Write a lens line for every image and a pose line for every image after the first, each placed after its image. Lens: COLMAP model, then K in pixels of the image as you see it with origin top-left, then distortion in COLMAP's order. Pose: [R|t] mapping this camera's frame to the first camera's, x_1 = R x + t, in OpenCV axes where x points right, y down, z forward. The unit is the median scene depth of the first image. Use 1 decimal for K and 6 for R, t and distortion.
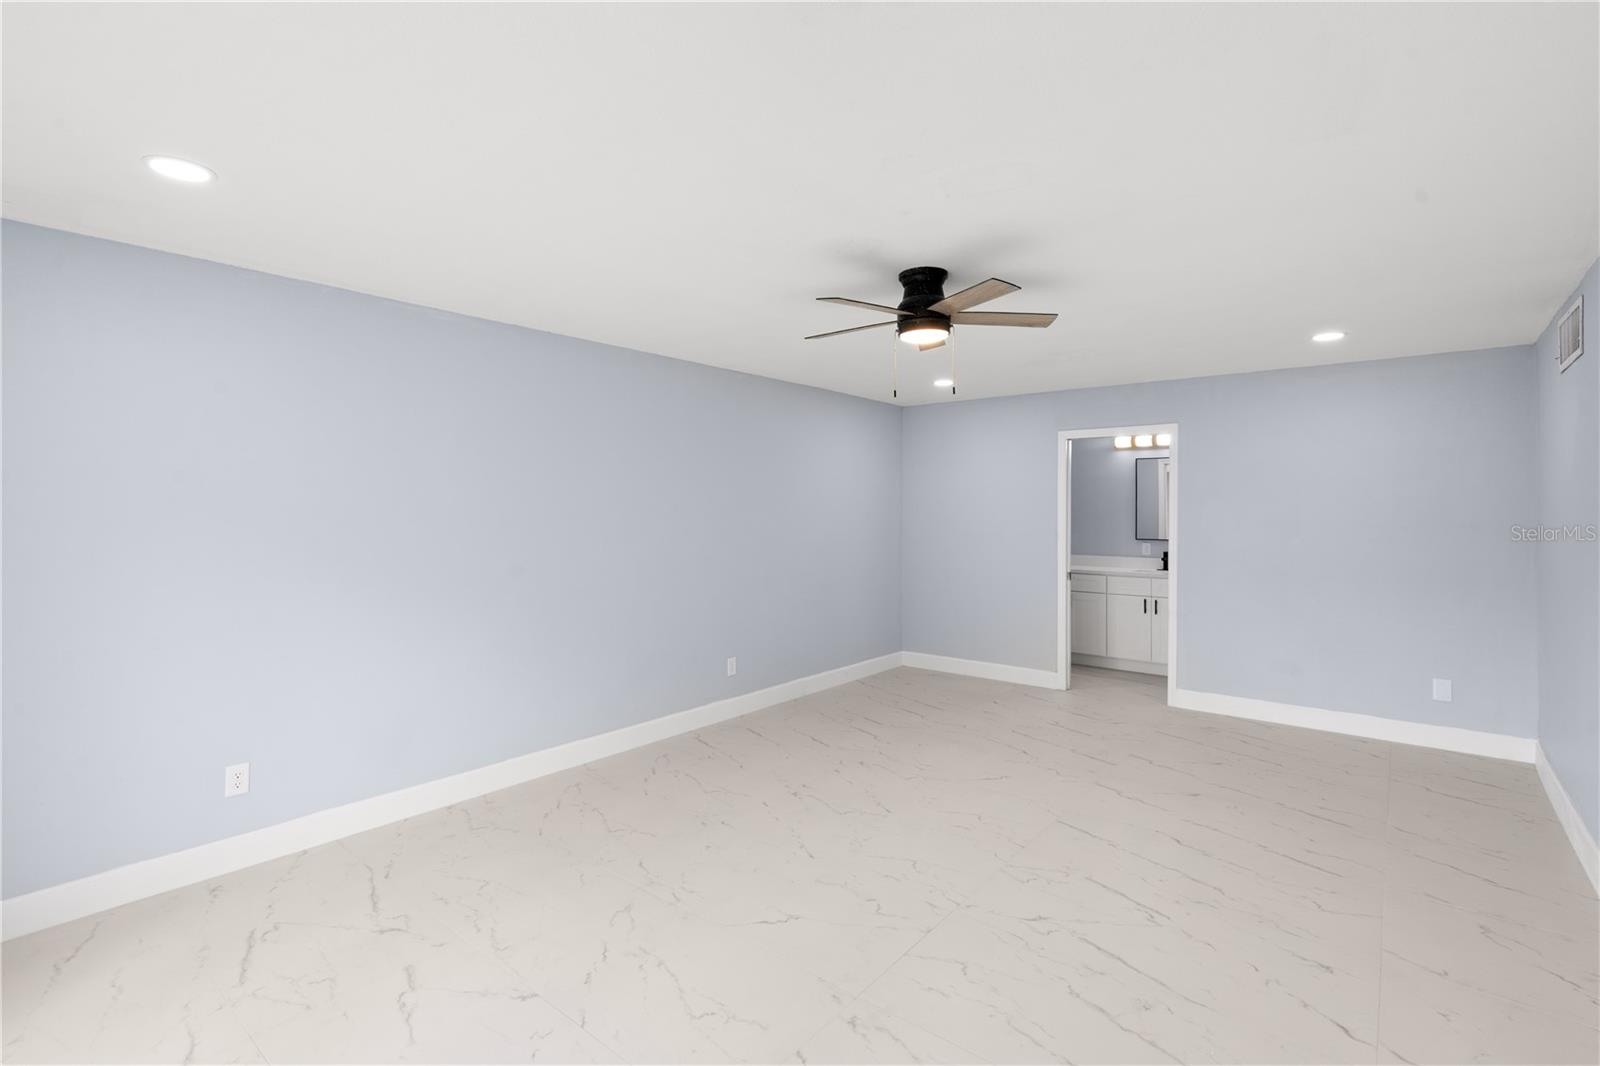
lens RADIAL K [[736.5, 0, 797.3], [0, 736.5, 523.6], [0, 0, 1]] dist [0.001138, 0.000211]
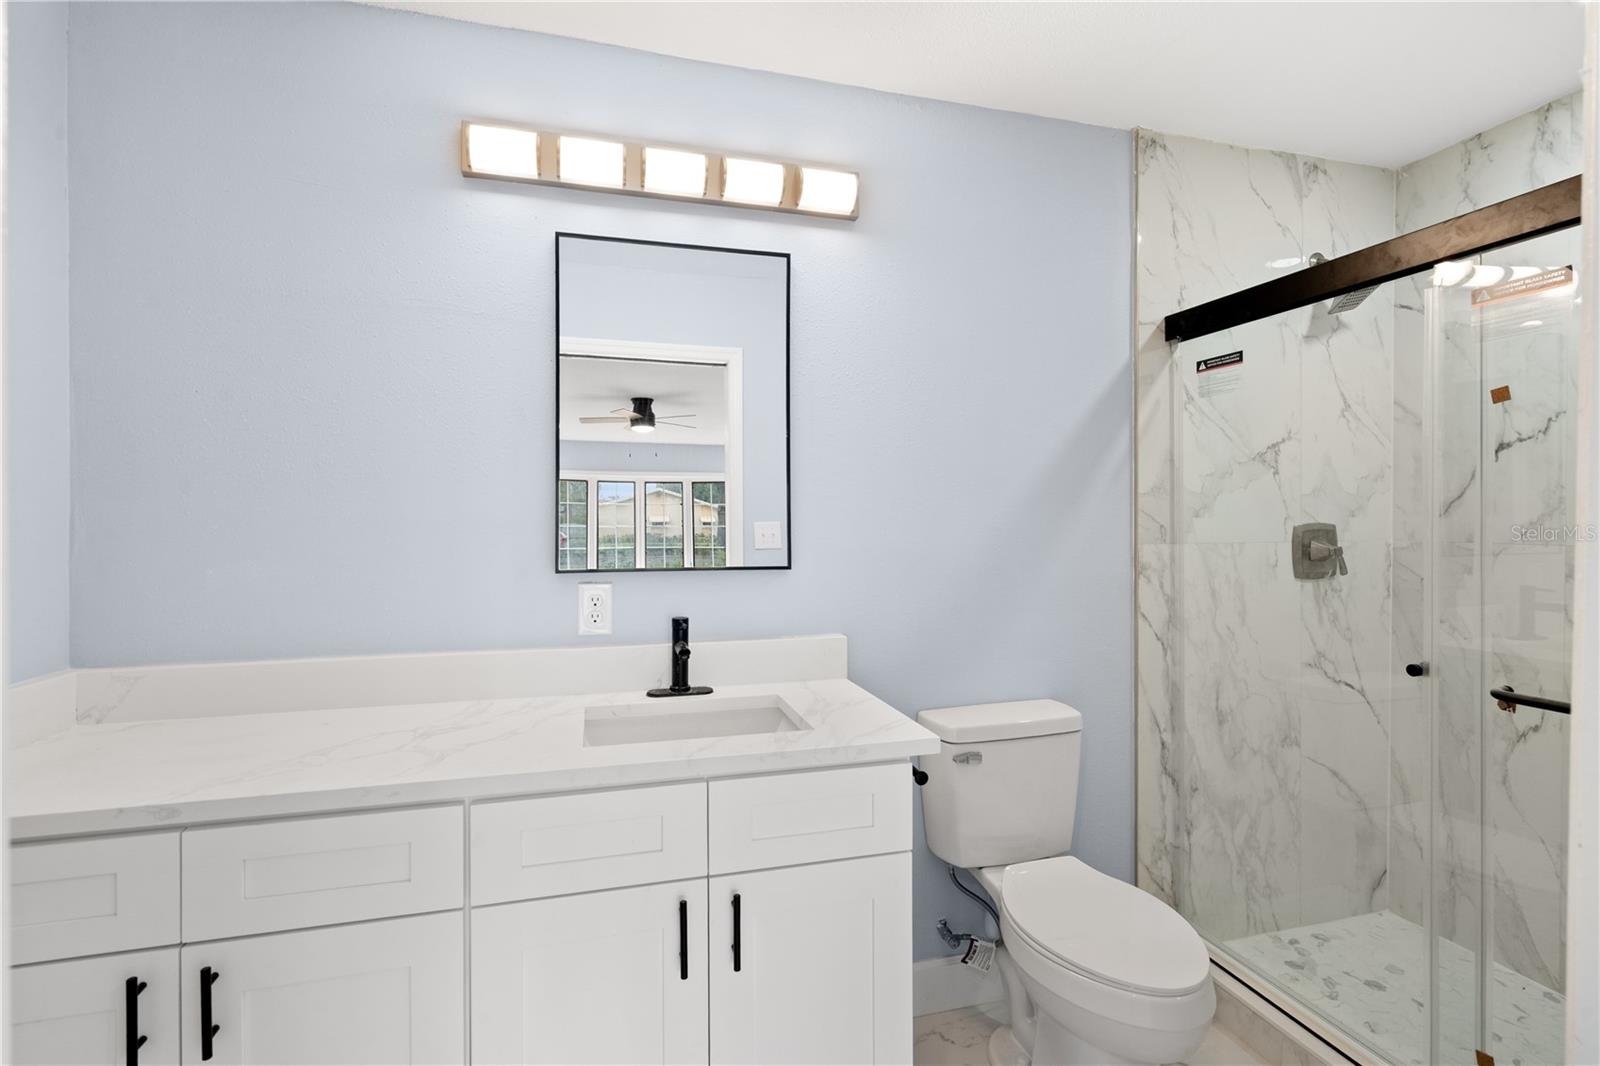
lens RADIAL K [[736.5, 0, 796.7], [0, 736.5, 528.6], [0, 0, 1]] dist [0.001138, 0.000211]
pose [[0.576116, 0.003955, 0.817358, 0.313835], [0.002495, 0.999975, -0.006597, 0.009416], [-0.817364, 0.005840, 0.576092, 0.809763]]
